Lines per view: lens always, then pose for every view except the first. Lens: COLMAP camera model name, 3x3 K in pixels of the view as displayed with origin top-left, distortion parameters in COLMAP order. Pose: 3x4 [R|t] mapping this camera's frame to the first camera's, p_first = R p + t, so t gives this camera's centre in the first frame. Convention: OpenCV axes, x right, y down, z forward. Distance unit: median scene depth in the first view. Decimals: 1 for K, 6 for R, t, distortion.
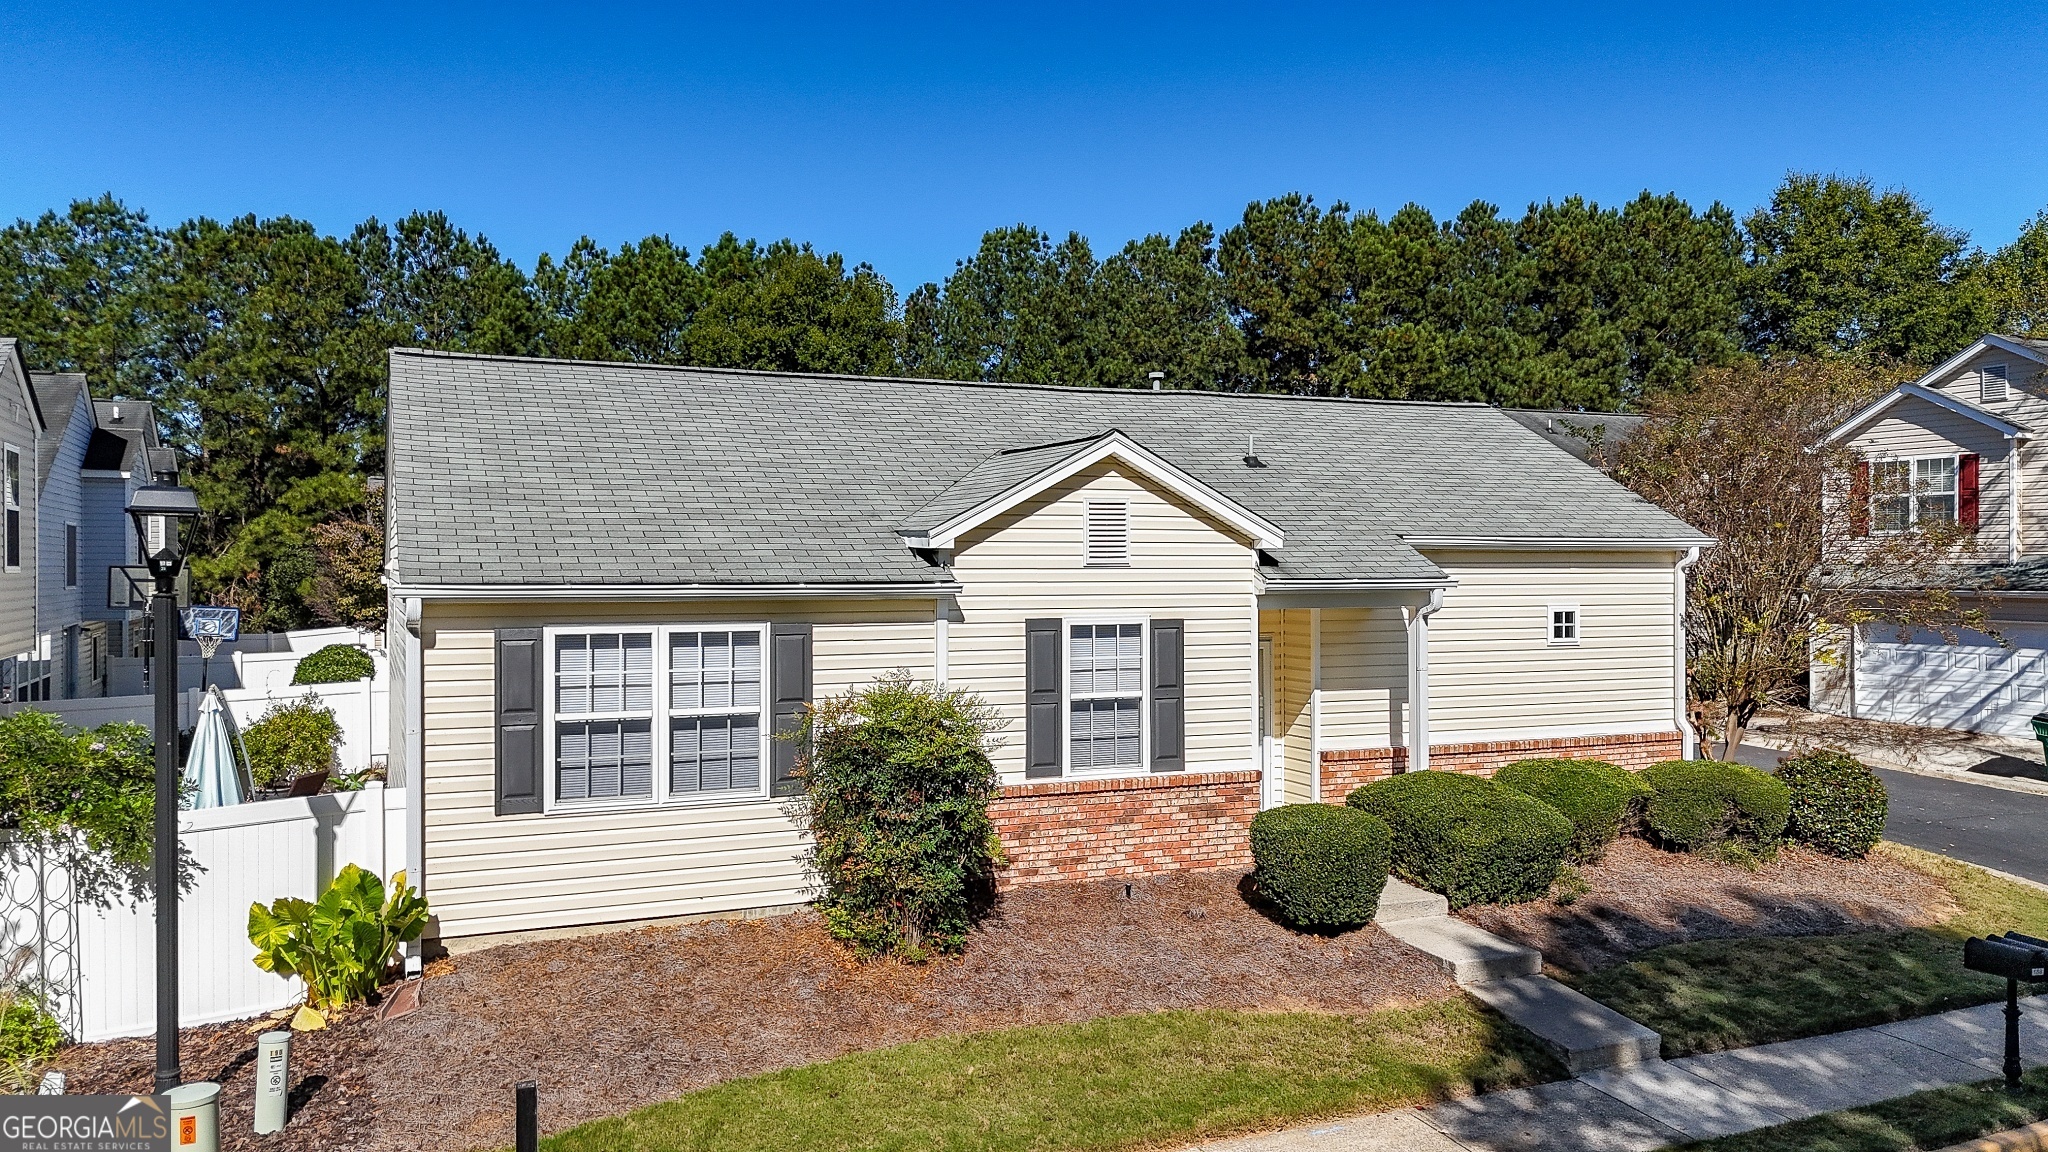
lens RADIAL K [[1515.2, 0, 1024.0], [0, 1515.2, 576.0], [0, 0, 1]] dist [0.100317, -0.116779]
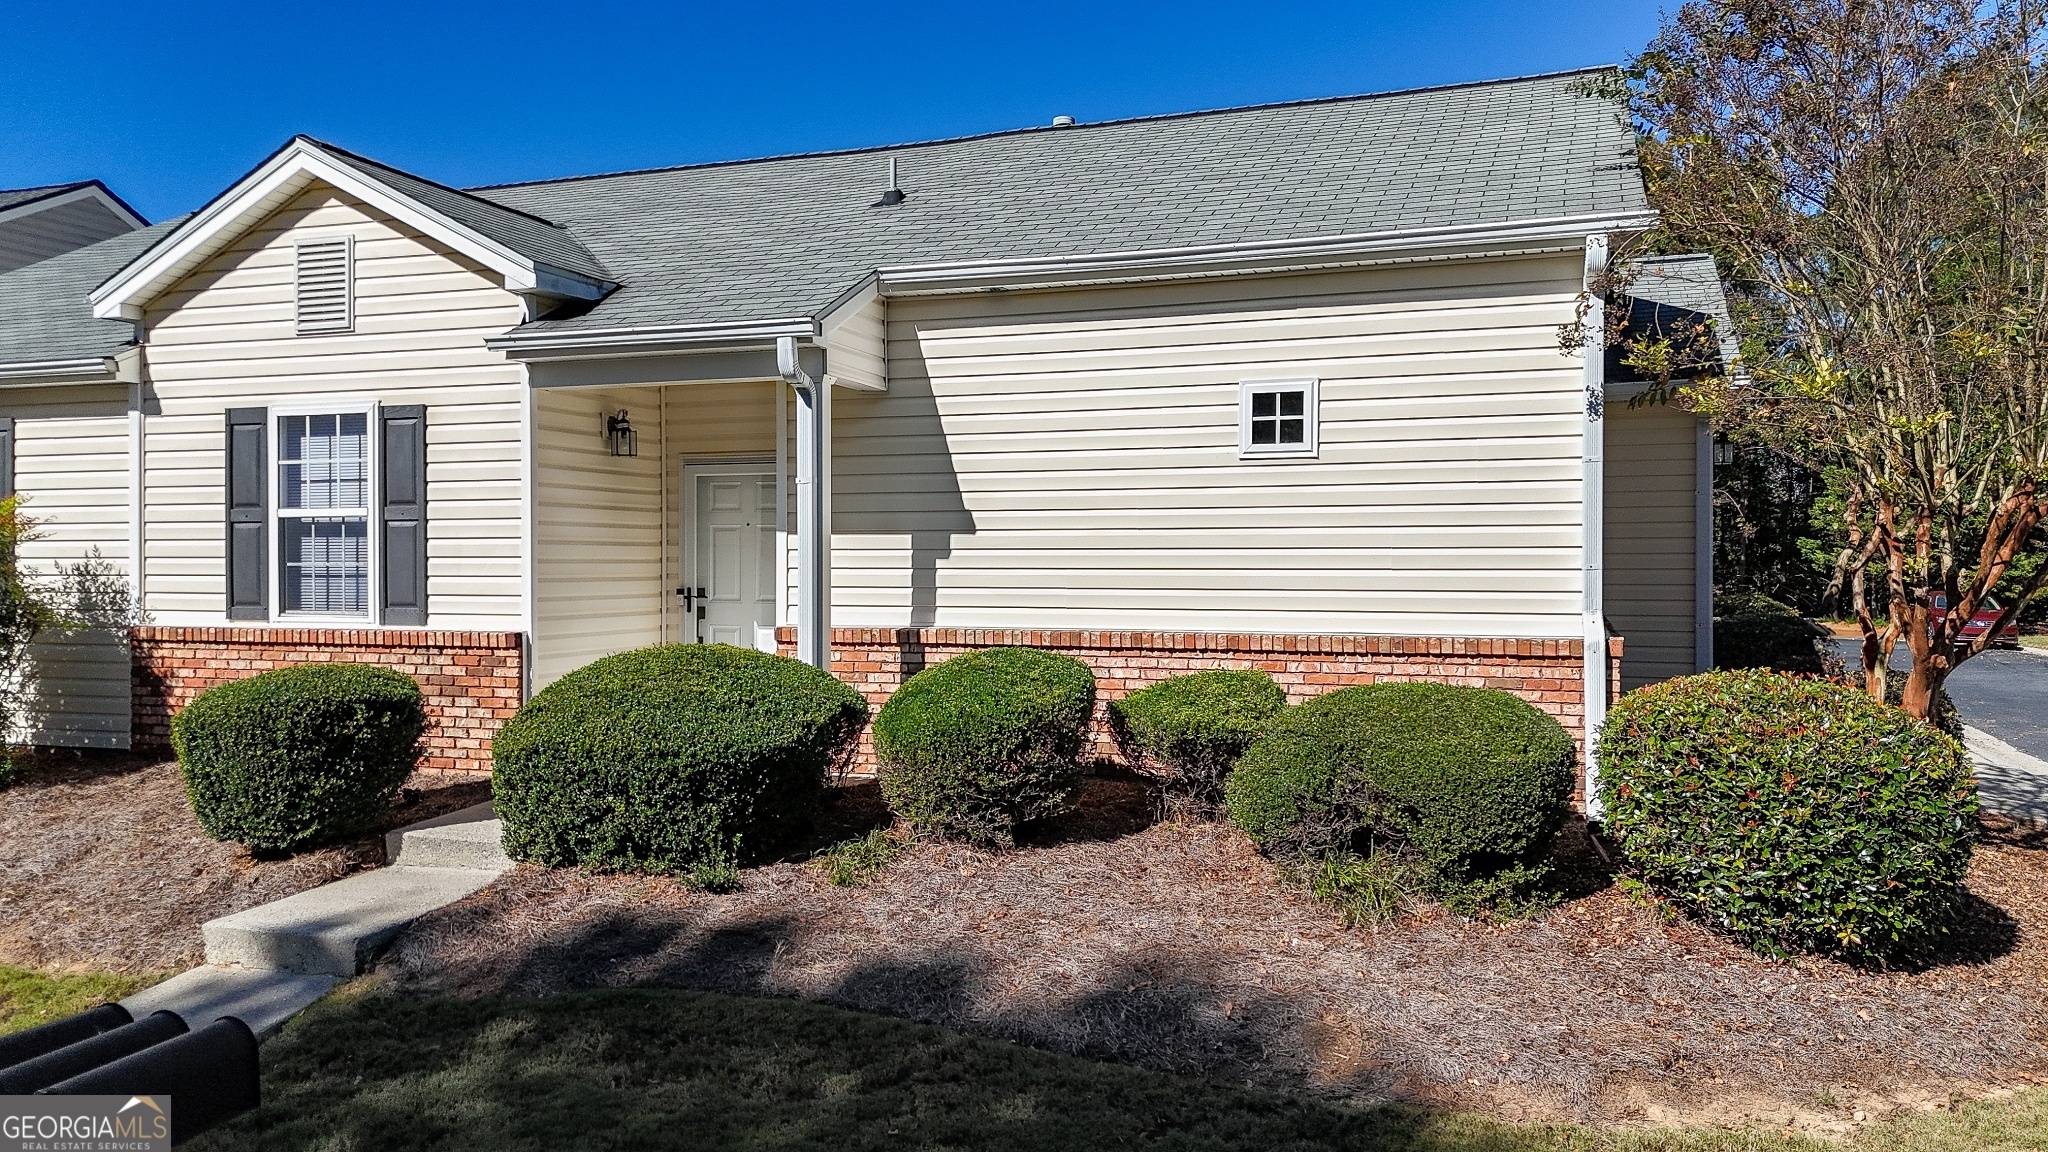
lens RADIAL K [[1515.2, 0, 1024.0], [0, 1515.2, 576.0], [0, 0, 1]] dist [0.100317, -0.116779]
pose [[0.723456, 0.005924, -0.690345, 0.789969], [-0.006482, 0.999977, 0.001788, 0.103824], [0.690340, 0.003181, 0.723478, 0.693323]]
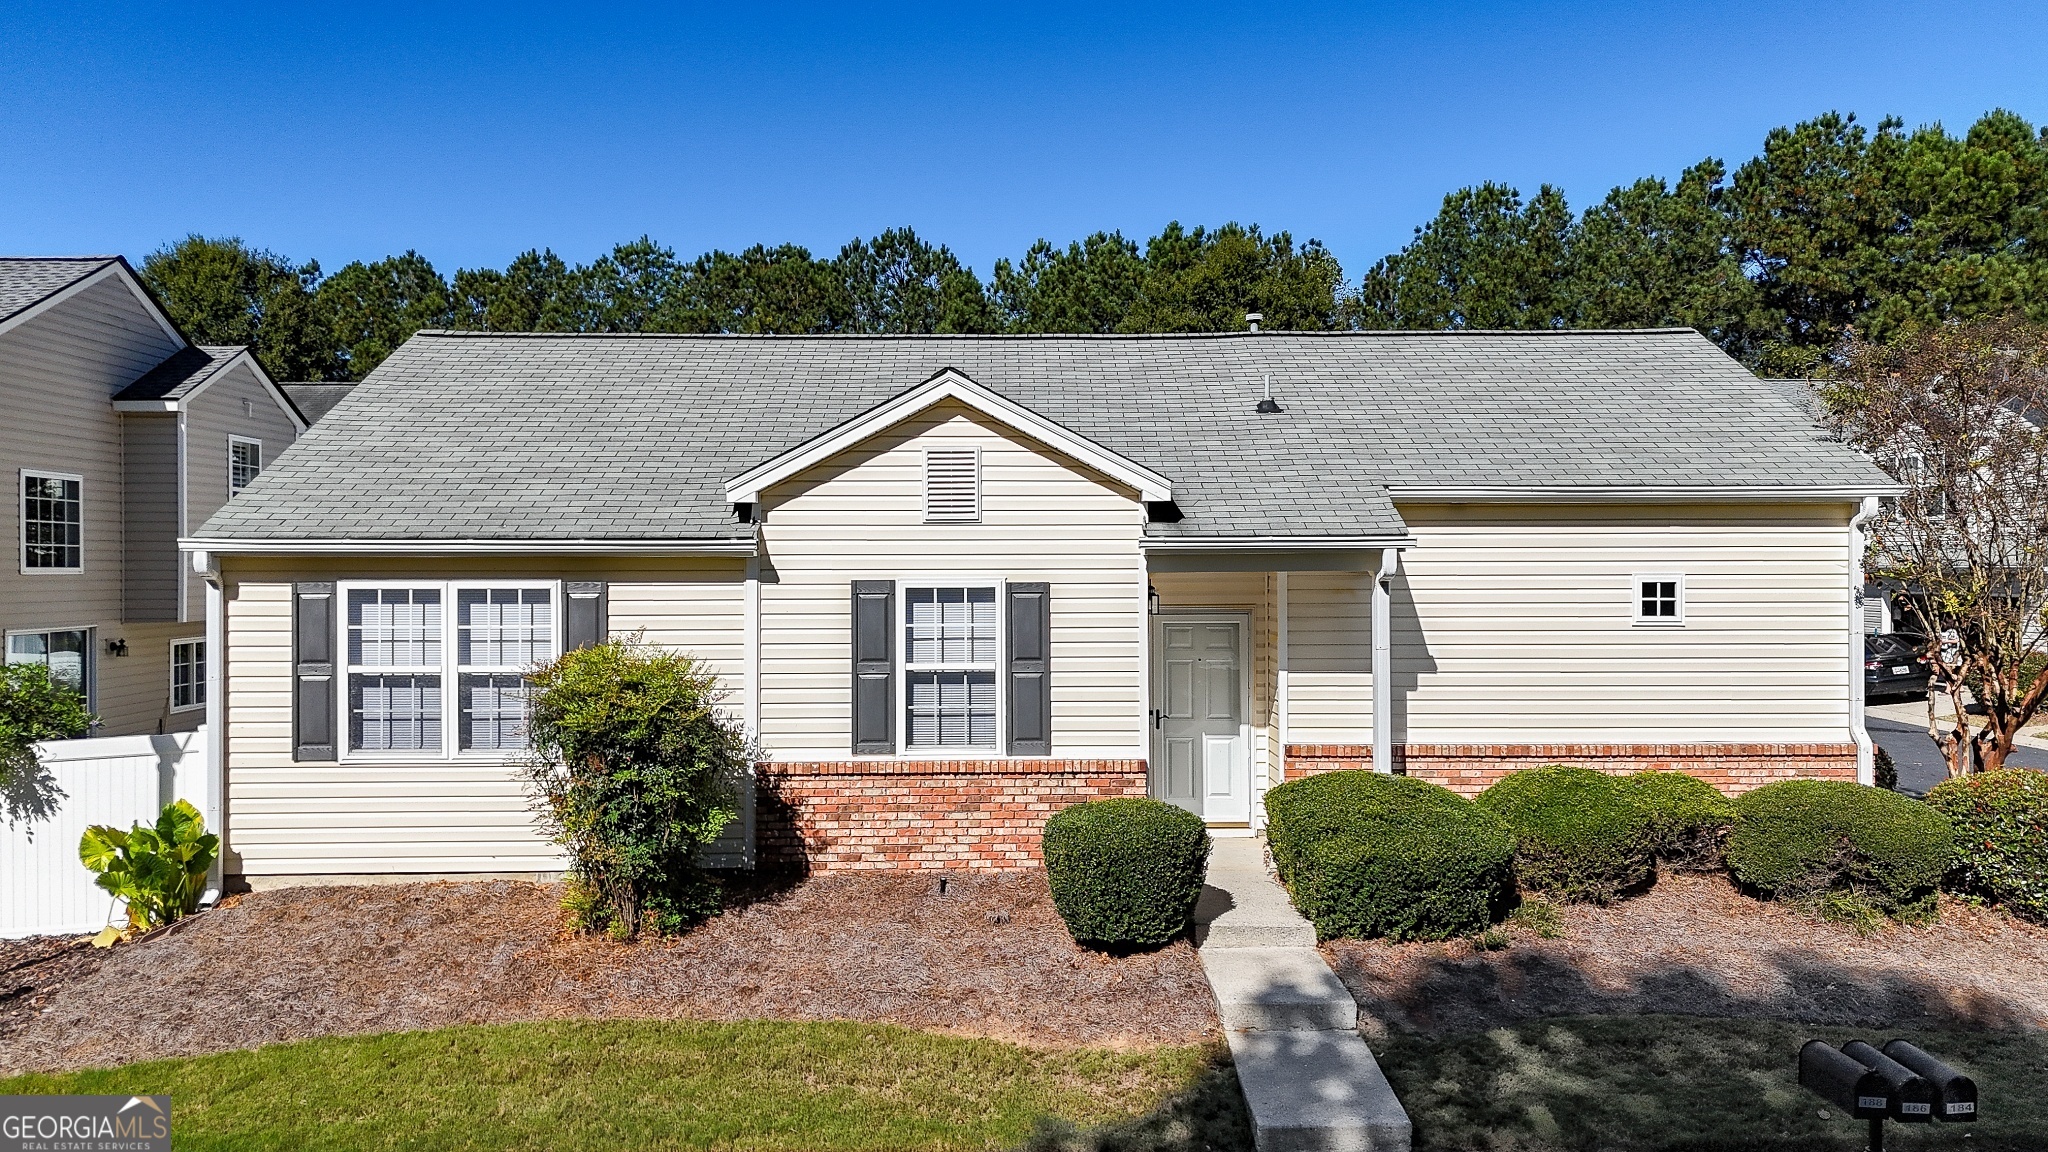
lens RADIAL K [[1515.2, 0, 1024.0], [0, 1515.2, 576.0], [0, 0, 1]] dist [0.100317, -0.116779]
pose [[0.923904, 0.001674, -0.382620, 0.431395], [-0.001317, 0.999998, 0.001195, 0.023762], [0.382621, -0.000600, 0.923905, 0.188538]]
